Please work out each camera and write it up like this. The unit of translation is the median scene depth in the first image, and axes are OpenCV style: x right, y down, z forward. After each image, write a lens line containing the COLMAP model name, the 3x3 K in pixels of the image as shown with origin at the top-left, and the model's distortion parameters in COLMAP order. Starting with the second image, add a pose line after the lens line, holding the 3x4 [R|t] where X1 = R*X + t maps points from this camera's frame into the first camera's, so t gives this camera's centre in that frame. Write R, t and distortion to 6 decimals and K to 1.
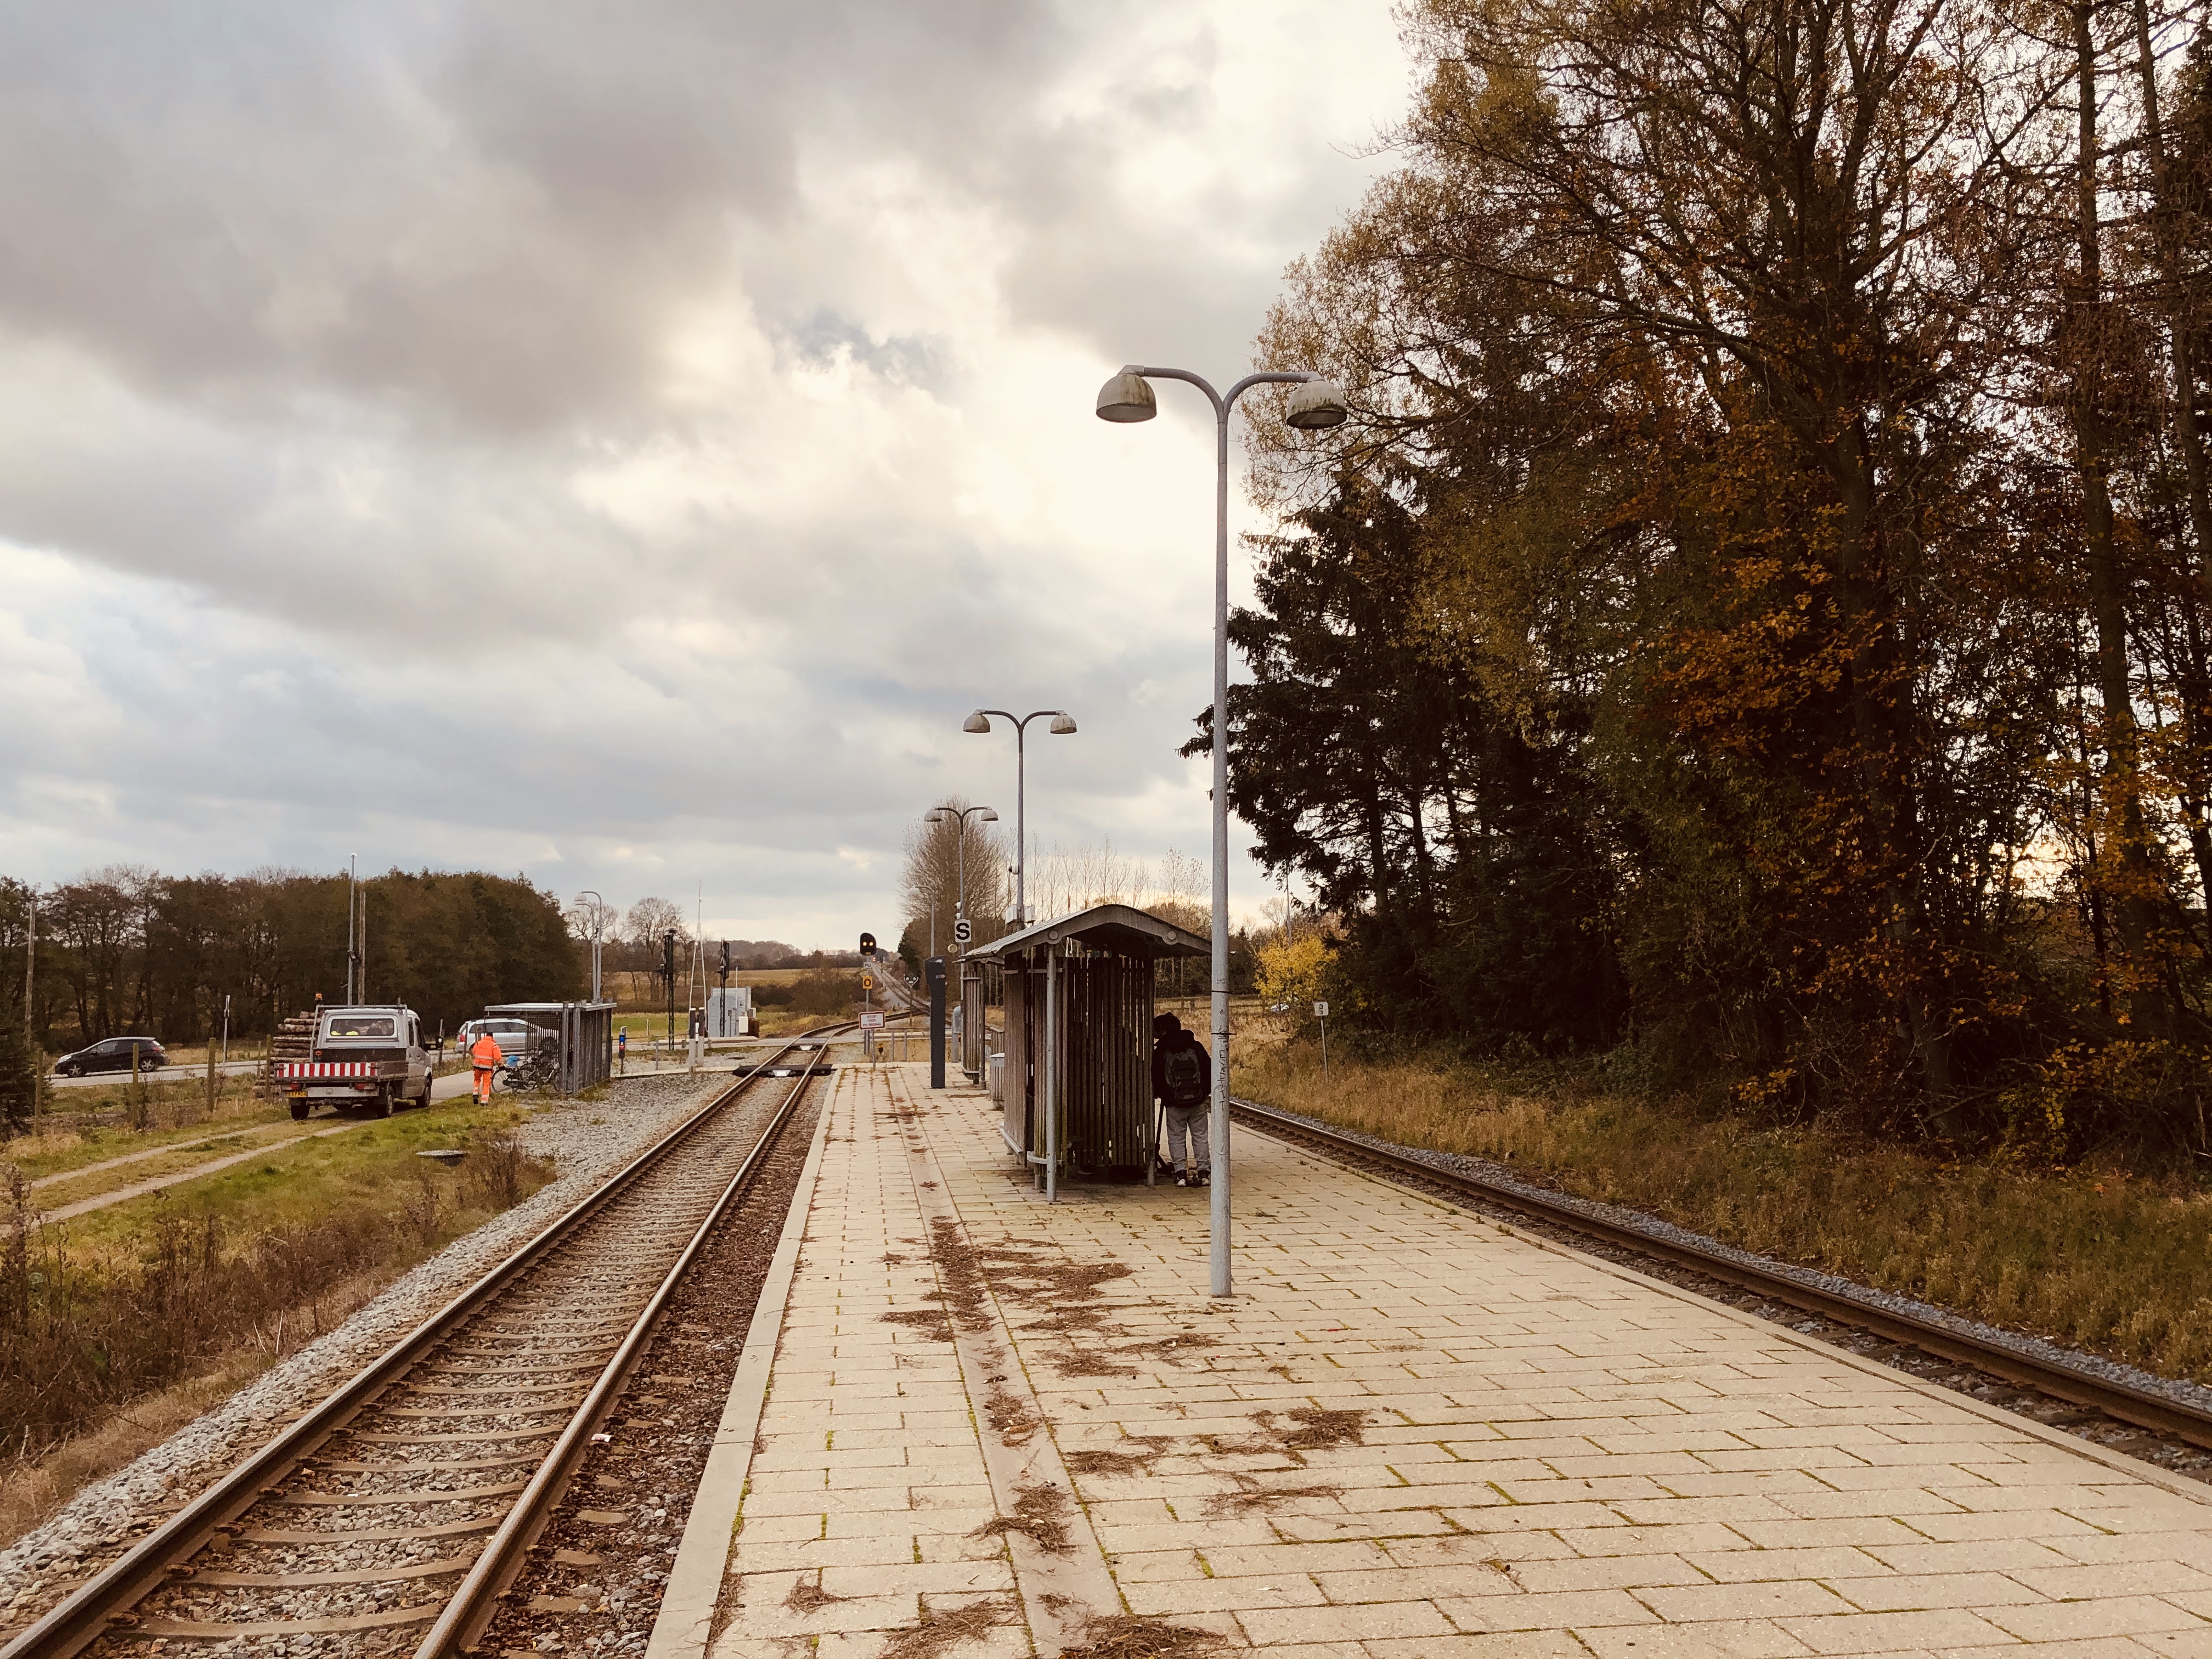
lens RADIAL K [[1820.0, 0, 1106.0], [0, 1820.0, 829.5], [0, 0, 1]] dist [0.045287, 0.005127]
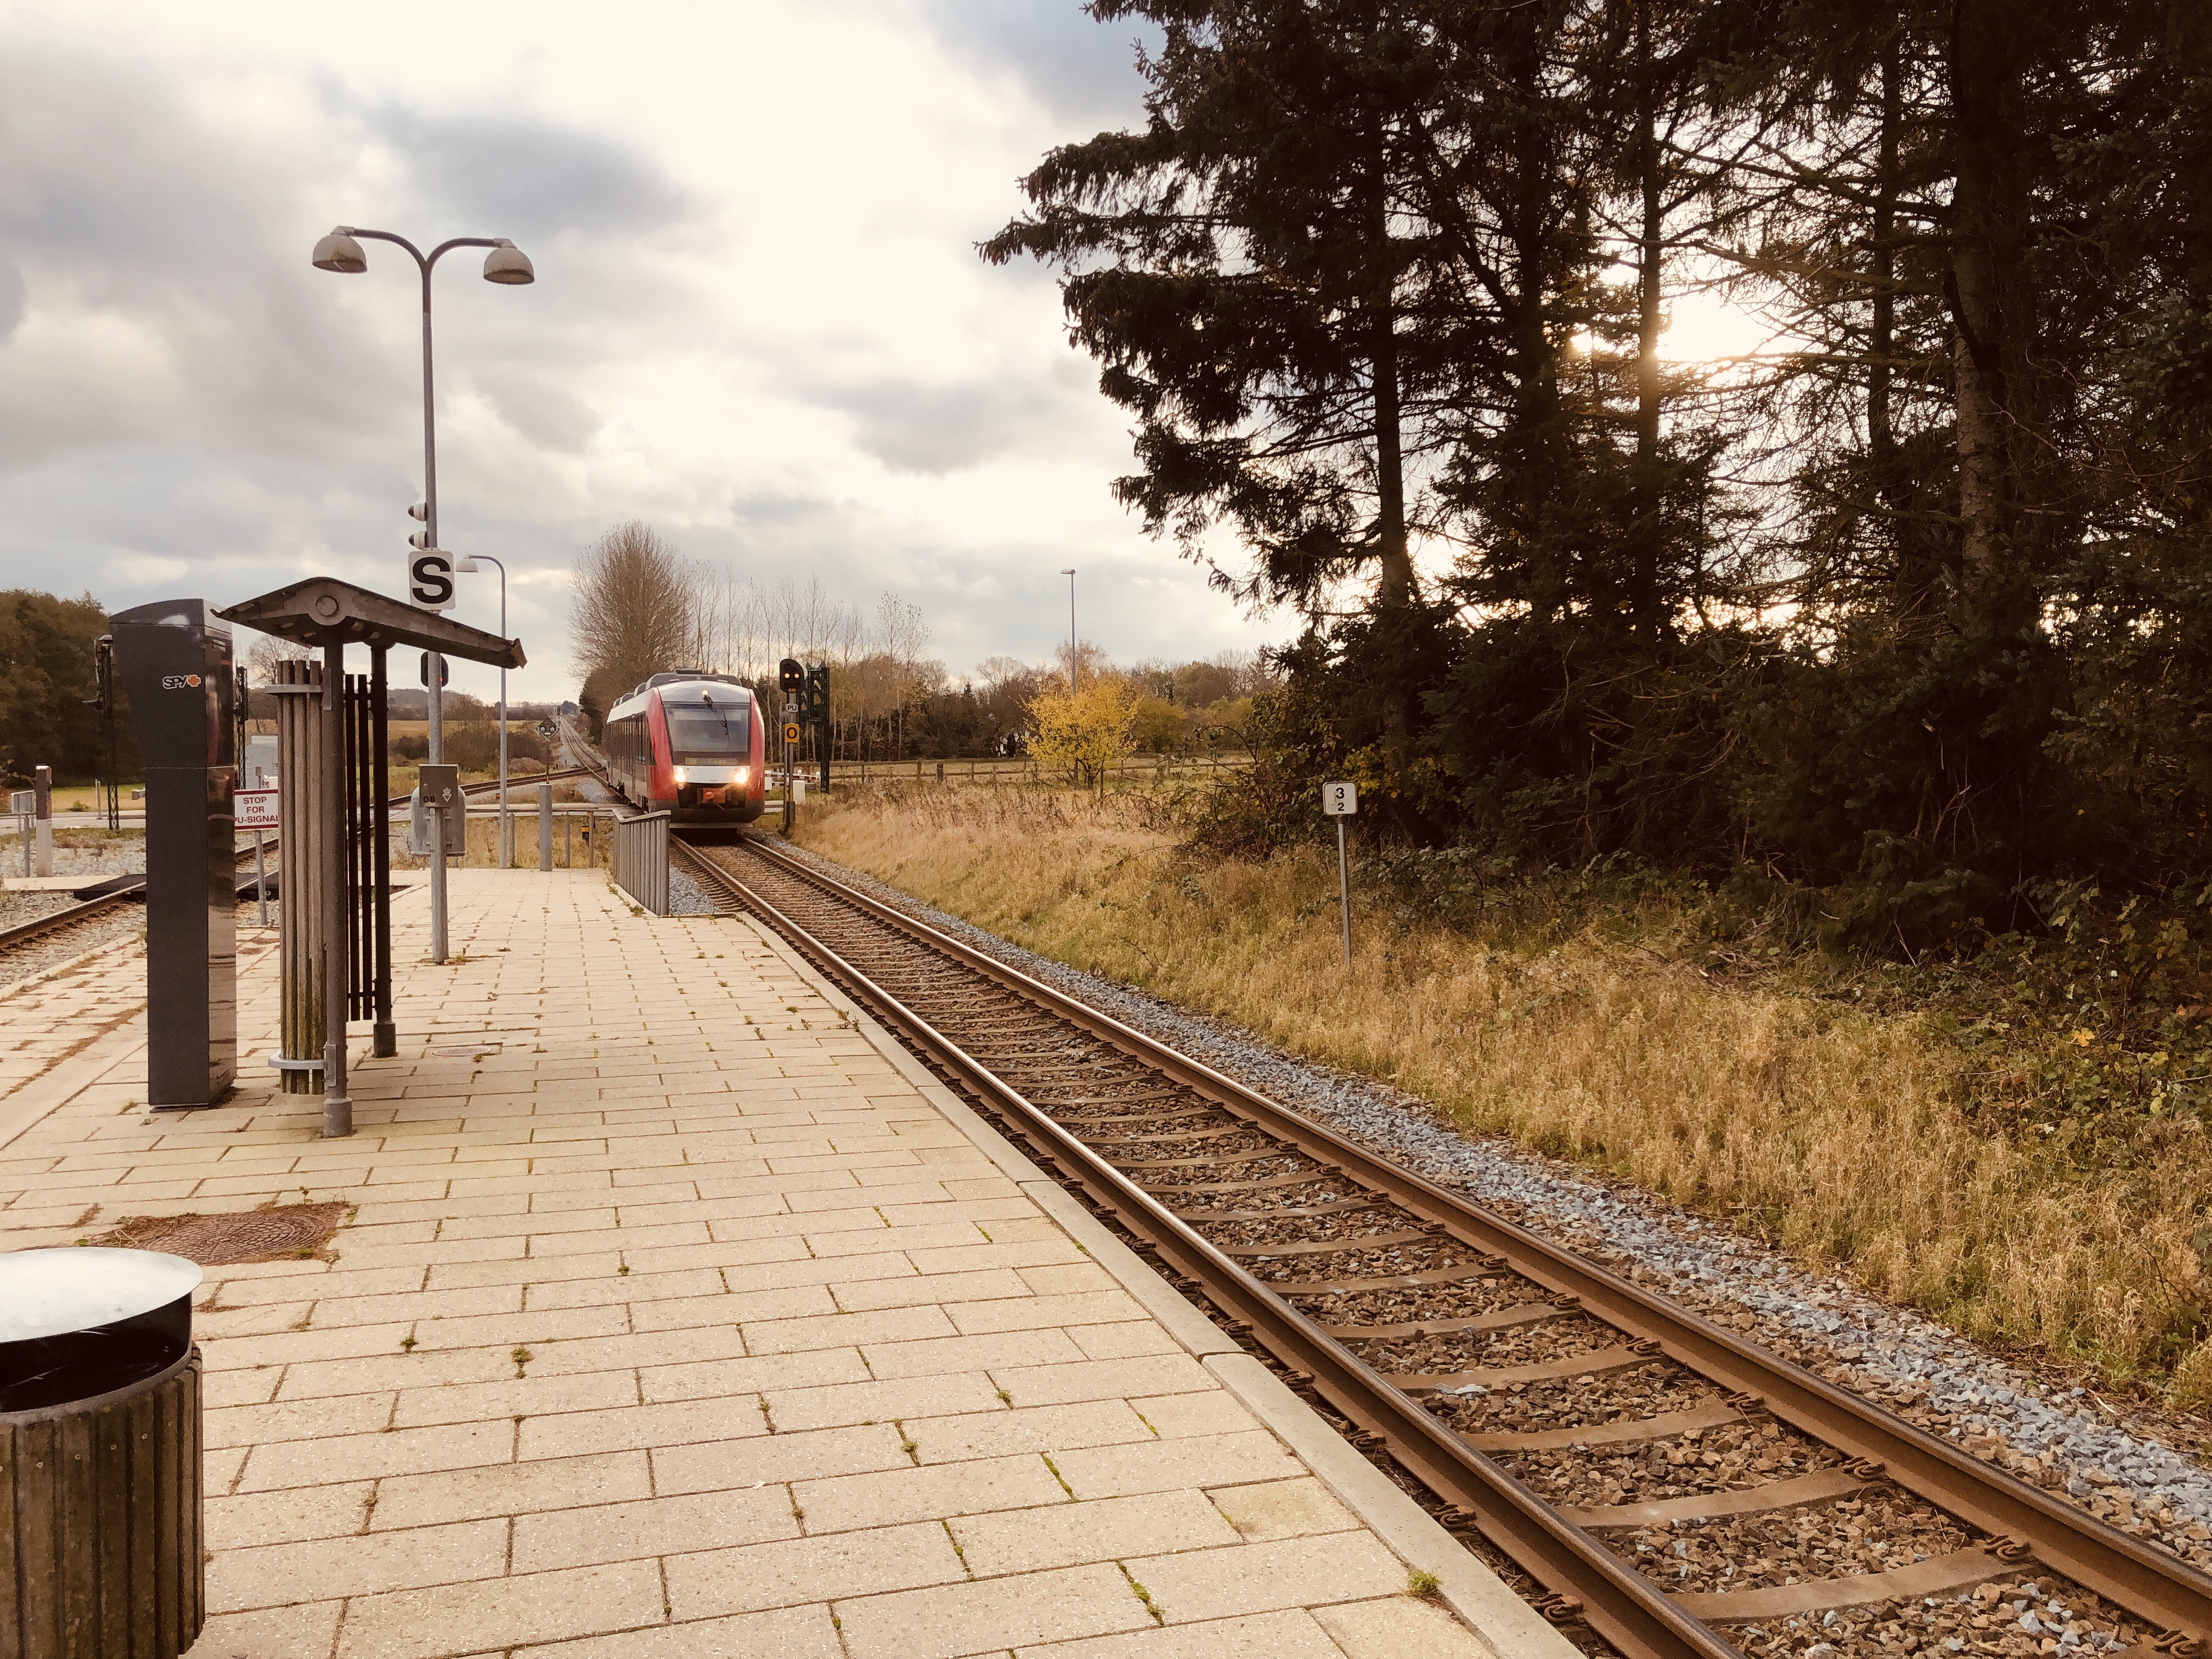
lens RADIAL K [[1803.4, 0, 1134.4], [0, 1803.4, 861.4], [0, 0, 1]] dist [0.086374, -0.095577]
pose [[0.984271, 0.006849, 0.176533, -0.004298], [-0.032689, 0.989054, 0.143888, 0.041086], [-0.173615, -0.147395, 0.973721, 0.457294]]
